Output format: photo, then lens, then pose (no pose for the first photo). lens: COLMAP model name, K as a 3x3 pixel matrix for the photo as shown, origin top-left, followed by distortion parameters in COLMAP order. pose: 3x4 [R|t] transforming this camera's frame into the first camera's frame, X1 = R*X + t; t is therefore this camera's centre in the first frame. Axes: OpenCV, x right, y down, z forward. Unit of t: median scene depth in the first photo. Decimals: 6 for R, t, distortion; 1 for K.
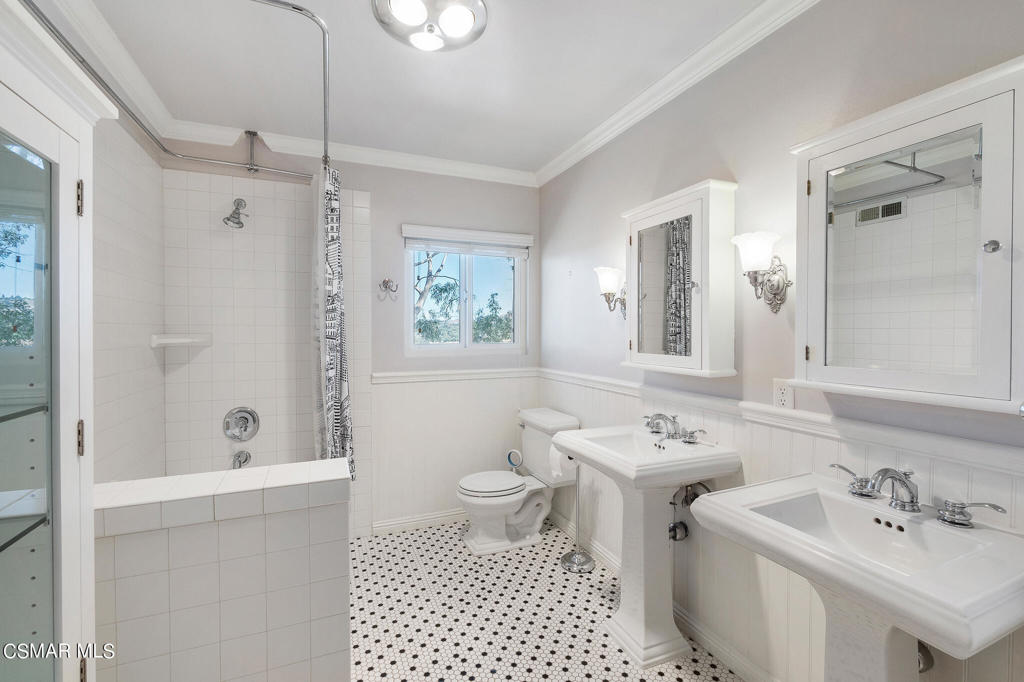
lens RADIAL K [[443.1, 0, 516.9], [0, 443.1, 338.1], [0, 0, 1]] dist [0.005335, 0.001254]
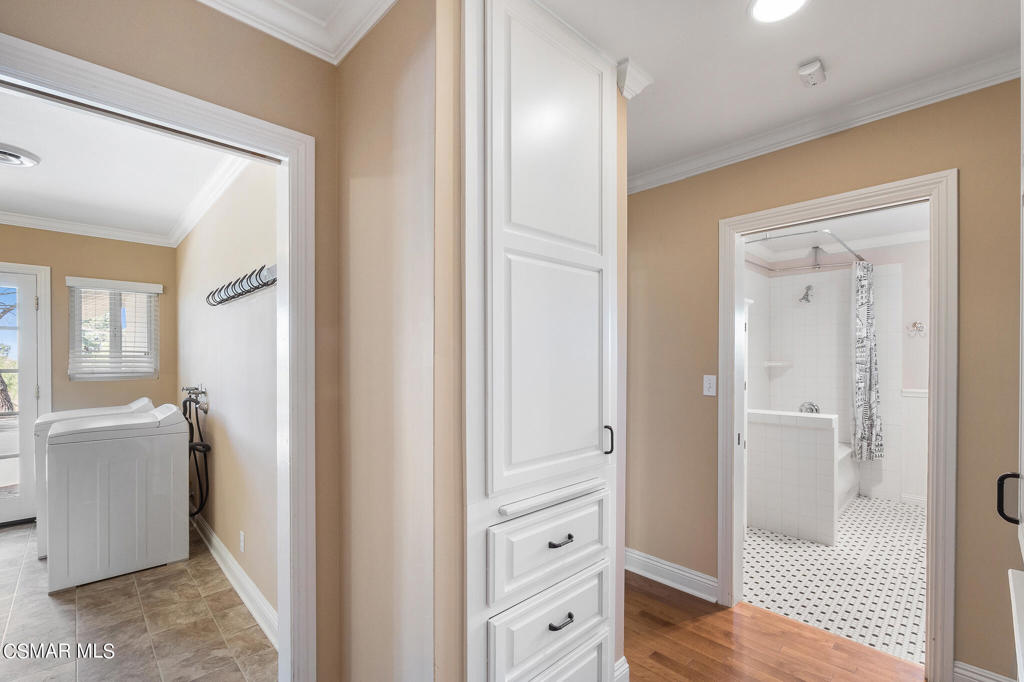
lens RADIAL K [[443.1, 0, 500.6], [0, 443.1, 357.0], [0, 0, 1]] dist [0.005335, 0.001254]
pose [[0.326613, -0.001749, -0.945157, 0.686564], [-0.008984, 0.999947, -0.004955, -0.005072], [0.945116, 0.010109, 0.326580, -0.784809]]
